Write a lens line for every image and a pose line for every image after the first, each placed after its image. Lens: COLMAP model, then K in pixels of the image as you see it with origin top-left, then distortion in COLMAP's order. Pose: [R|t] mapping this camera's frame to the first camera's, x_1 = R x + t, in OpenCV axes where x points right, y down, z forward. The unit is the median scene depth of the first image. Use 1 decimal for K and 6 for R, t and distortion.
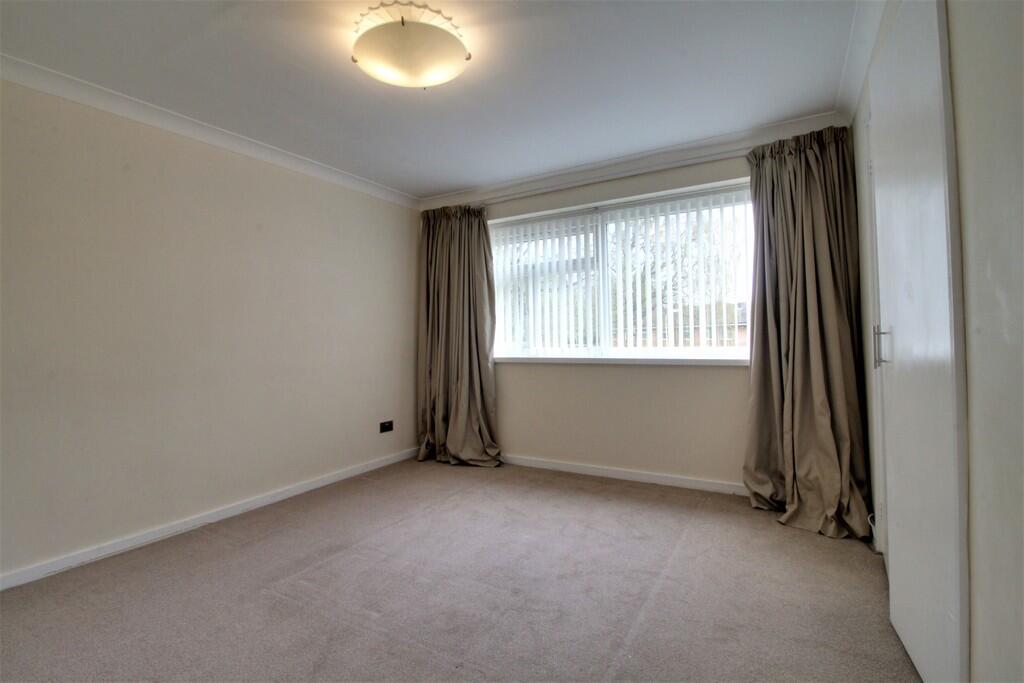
lens RADIAL K [[473.1, 0, 515.9], [0, 473.1, 328.1], [0, 0, 1]] dist [0.000795, -0.013551]
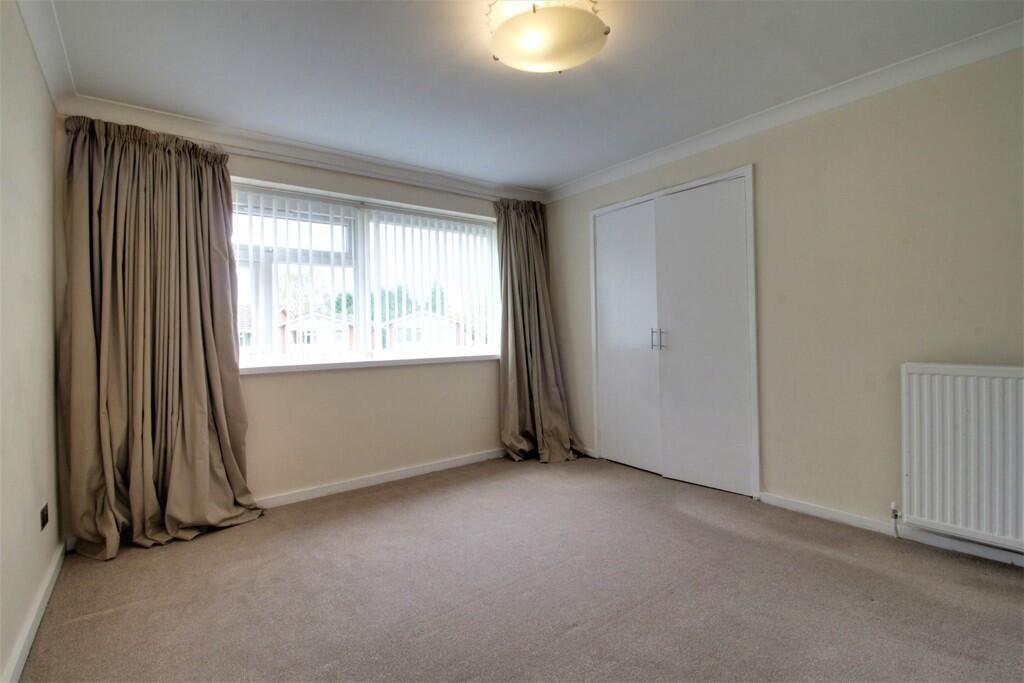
lens RADIAL K [[473.1, 0, 515.9], [0, 473.1, 328.1], [0, 0, 1]] dist [0.000795, -0.013551]
pose [[0.374231, 0.019194, 0.927137, -0.585223], [-0.003771, 0.999809, -0.019176, 0.013467], [-0.927328, 0.003680, 0.374232, 0.362199]]
